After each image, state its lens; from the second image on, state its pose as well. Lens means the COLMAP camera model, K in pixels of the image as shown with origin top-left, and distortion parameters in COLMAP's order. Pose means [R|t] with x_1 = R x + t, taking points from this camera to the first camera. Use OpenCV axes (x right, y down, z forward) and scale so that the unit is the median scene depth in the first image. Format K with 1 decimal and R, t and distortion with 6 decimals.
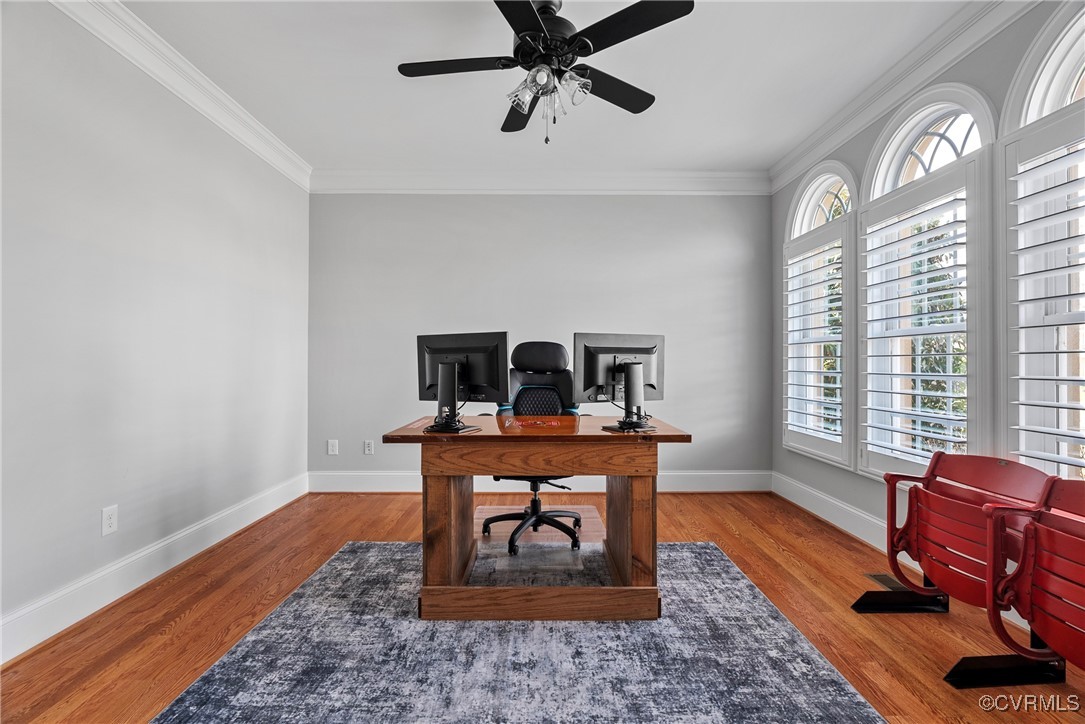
lens RADIAL K [[479.1, 0, 542.5], [0, 479.1, 364.2], [0, 0, 1]] dist [-0.004527, -0.000581]
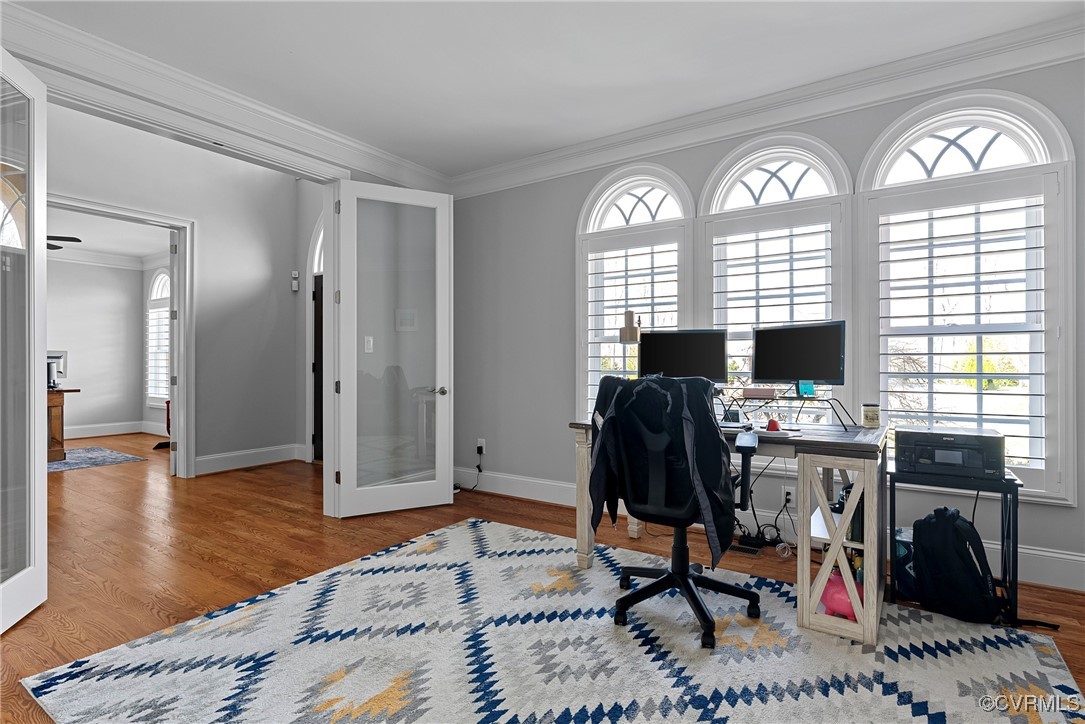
lens RADIAL K [[560.6, 0, 546.2], [0, 560.6, 362.2], [0, 0, 1]] dist [-0.003470, 0.000017]
pose [[0.579785, -0.000673, 0.814769, -0.646820], [0.004274, 0.999988, -0.002216, 0.012962], [-0.814758, 0.004767, 0.579781, -2.619252]]
